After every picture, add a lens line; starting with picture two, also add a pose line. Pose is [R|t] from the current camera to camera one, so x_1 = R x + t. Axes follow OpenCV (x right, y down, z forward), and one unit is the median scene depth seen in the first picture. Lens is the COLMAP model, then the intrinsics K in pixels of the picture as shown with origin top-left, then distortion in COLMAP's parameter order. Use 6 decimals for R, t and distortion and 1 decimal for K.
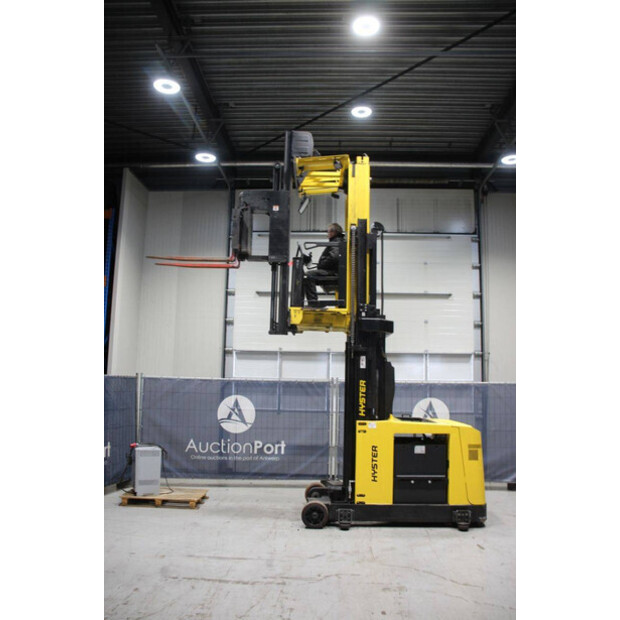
lens RADIAL K [[518.5, 0, 310.0], [0, 518.5, 310.0], [0, 0, 1]] dist [-0.103446, 0.015315]
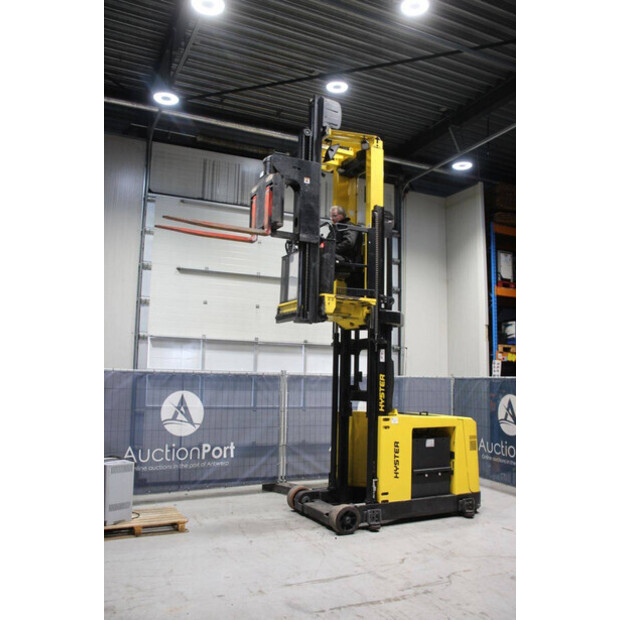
lens RADIAL K [[558.0, 0, 310.0], [0, 558.0, 310.0], [0, 0, 1]] dist [-0.076143, -0.013145]
pose [[0.883132, 0.053495, 0.466065, -0.487999], [-0.067107, 0.997666, 0.012646, 0.011419], [-0.464300, -0.042444, 0.884660, 0.143573]]
